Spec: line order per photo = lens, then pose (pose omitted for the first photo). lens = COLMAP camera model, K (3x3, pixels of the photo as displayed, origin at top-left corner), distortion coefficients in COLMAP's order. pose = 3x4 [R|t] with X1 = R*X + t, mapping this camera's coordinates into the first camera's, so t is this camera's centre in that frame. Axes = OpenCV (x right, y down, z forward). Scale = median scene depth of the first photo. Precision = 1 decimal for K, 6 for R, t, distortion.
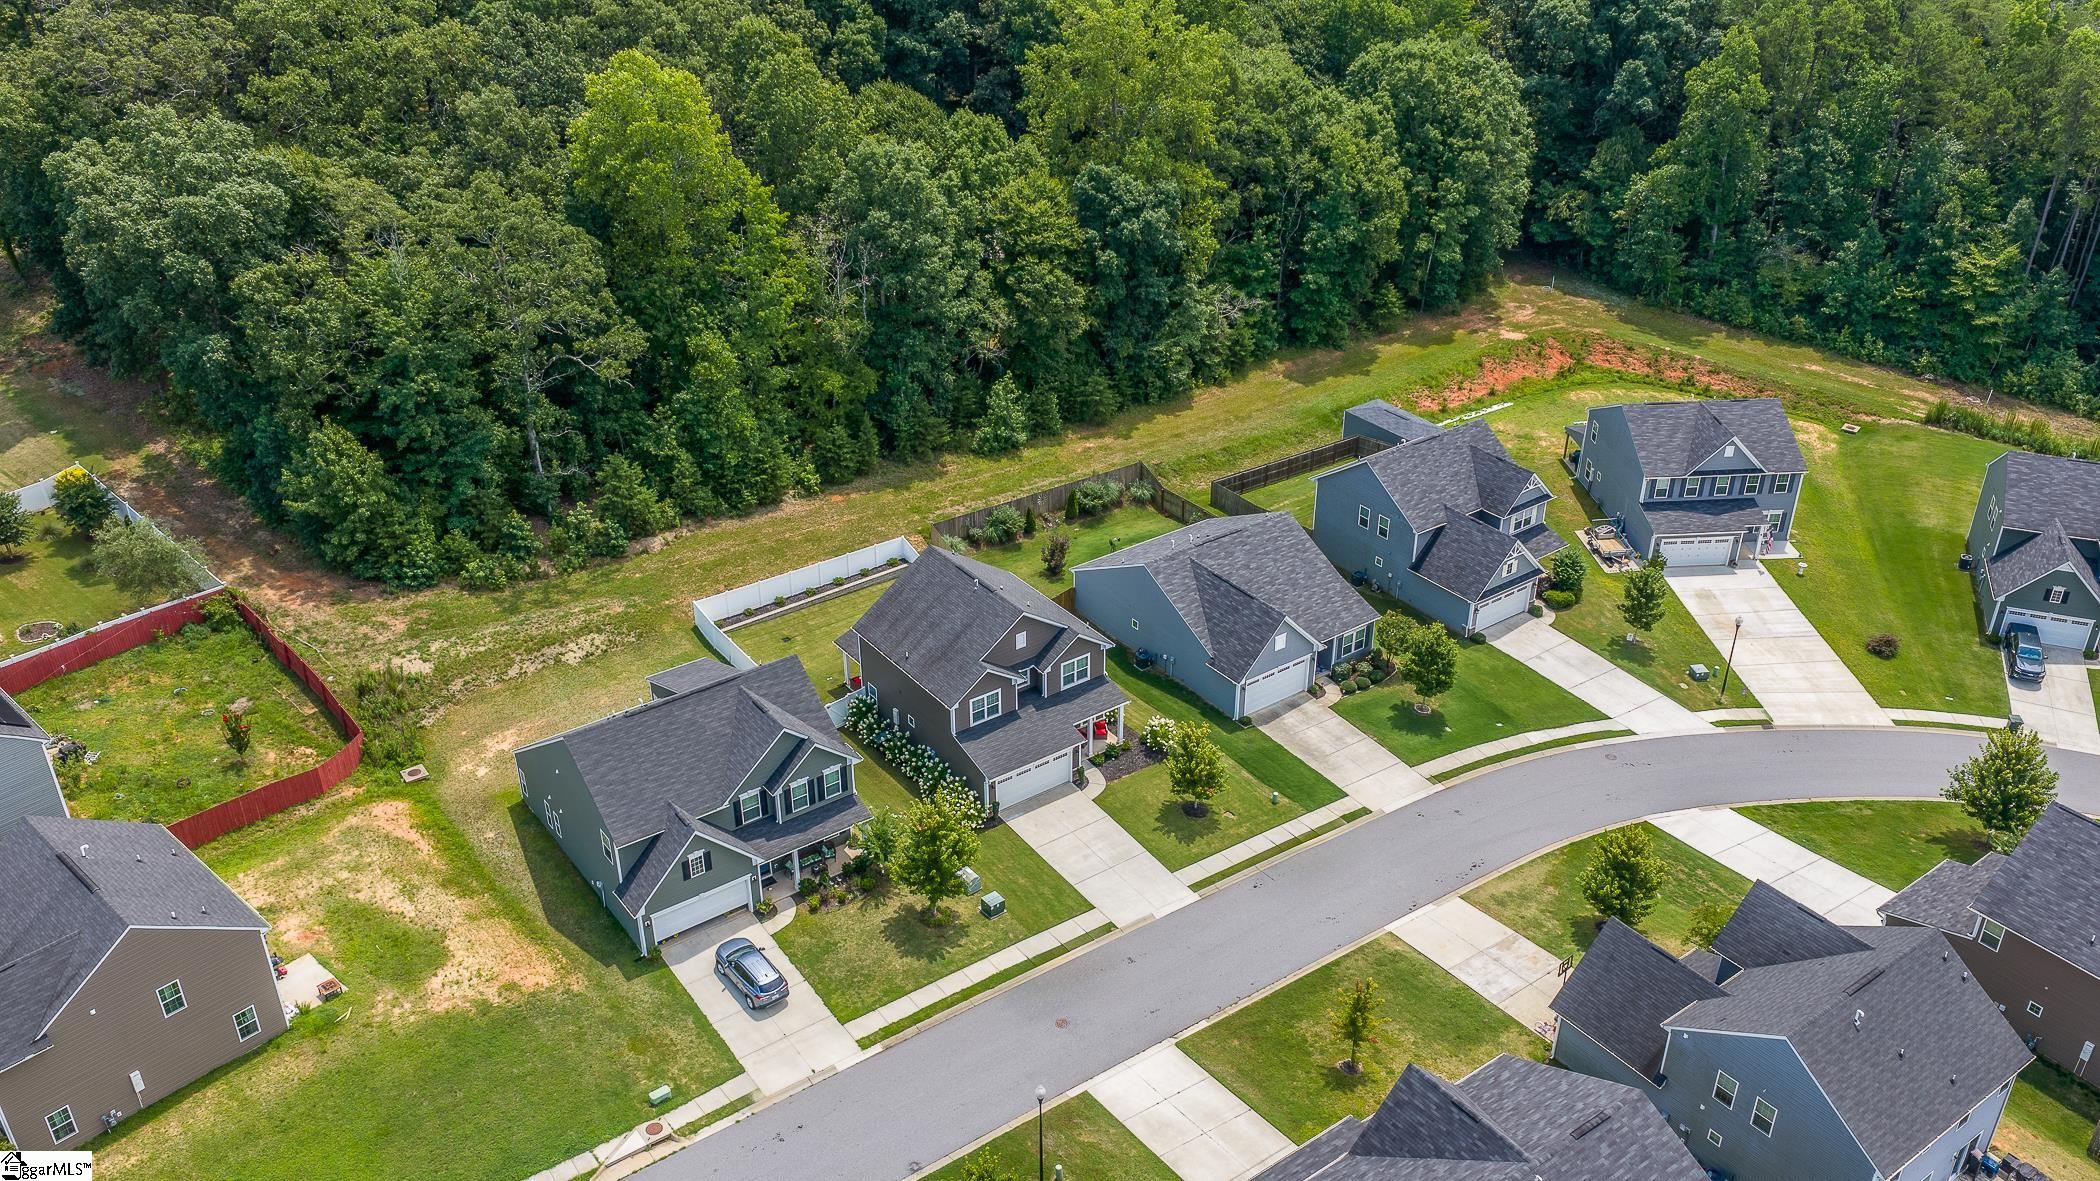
lens RADIAL K [[1734.9, 0, 1054.9], [0, 1734.9, 592.0], [0, 0, 1]] dist [0.029071, -0.059686]
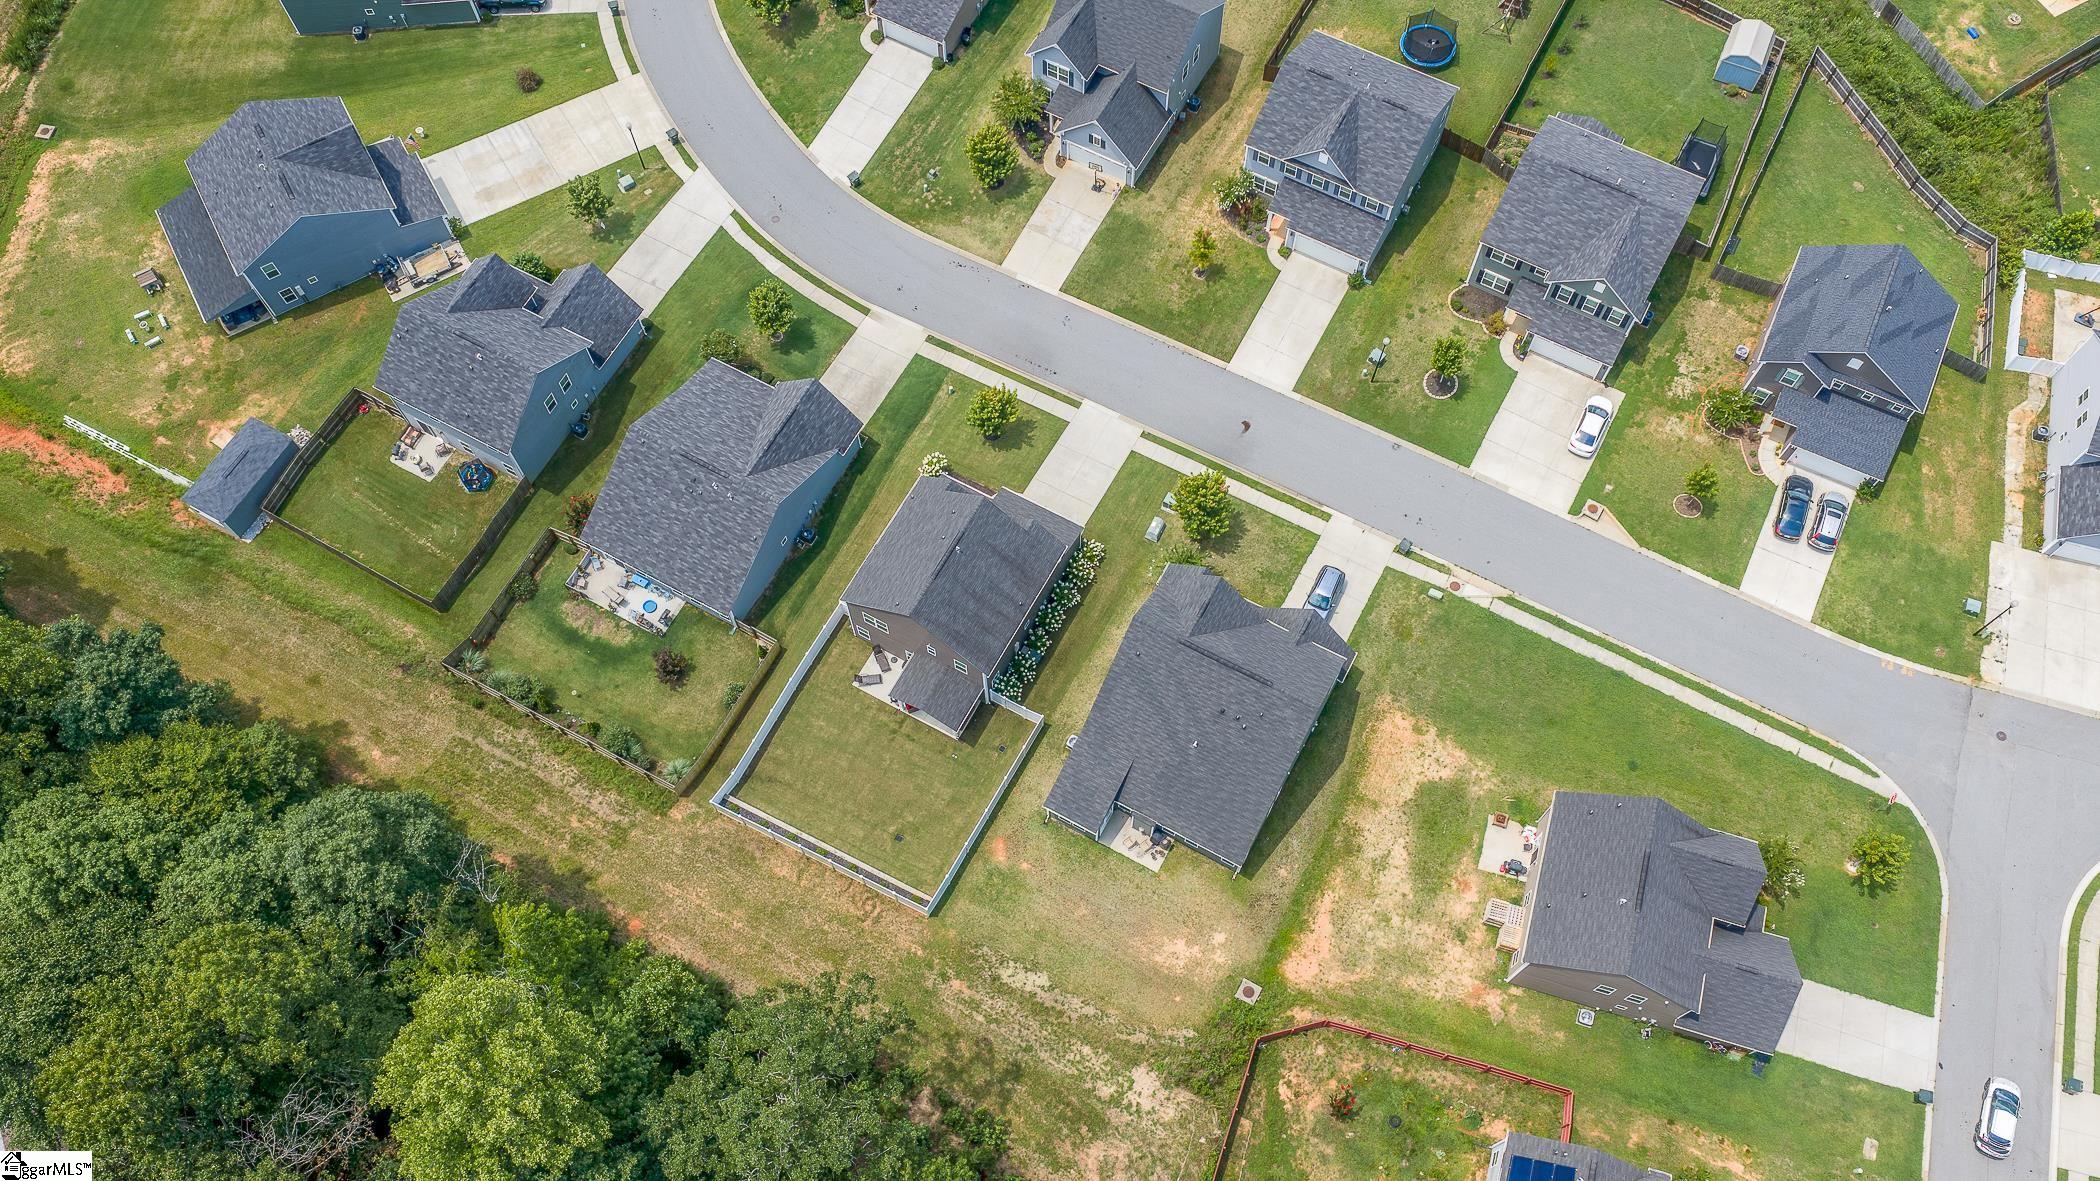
lens RADIAL K [[1734.9, 0, 1054.9], [0, 1734.9, 592.0], [0, 0, 1]] dist [0.029071, -0.059686]
pose [[-0.425103, -0.825399, 0.371488, -0.483974], [0.452768, 0.161473, 0.876885, -0.904750], [-0.783766, 0.540965, 0.305071, 0.580956]]
